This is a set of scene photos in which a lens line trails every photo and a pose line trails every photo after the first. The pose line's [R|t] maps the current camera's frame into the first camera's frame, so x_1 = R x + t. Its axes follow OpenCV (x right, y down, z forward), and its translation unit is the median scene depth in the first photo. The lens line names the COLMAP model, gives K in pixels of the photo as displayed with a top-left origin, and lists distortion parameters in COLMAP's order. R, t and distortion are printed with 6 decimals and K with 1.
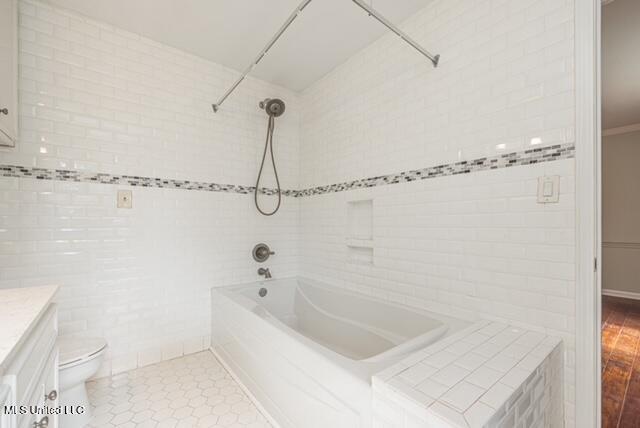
lens RADIAL K [[276.7, 0, 336.3], [0, 276.7, 222.5], [0, 0, 1]] dist [-0.000427, -0.000982]
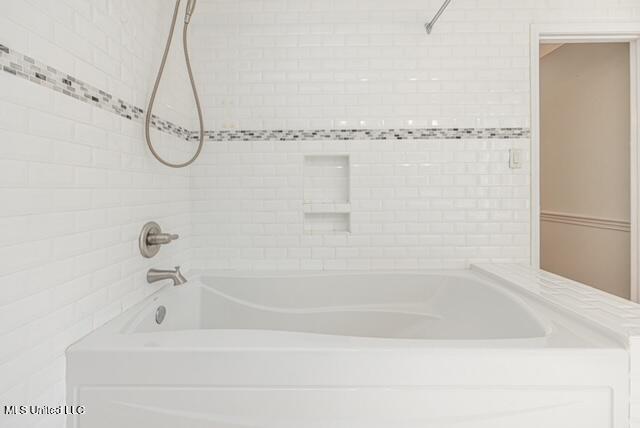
lens RADIAL K [[276.7, 0, 316.8], [0, 276.7, 188.5], [0, 0, 1]] dist [-0.000427, -0.000982]
pose [[0.634632, 0.000637, 0.772814, -0.578954], [0.004144, 0.999982, -0.004227, 0.021839], [-0.772803, 0.005885, 0.634618, 0.532029]]
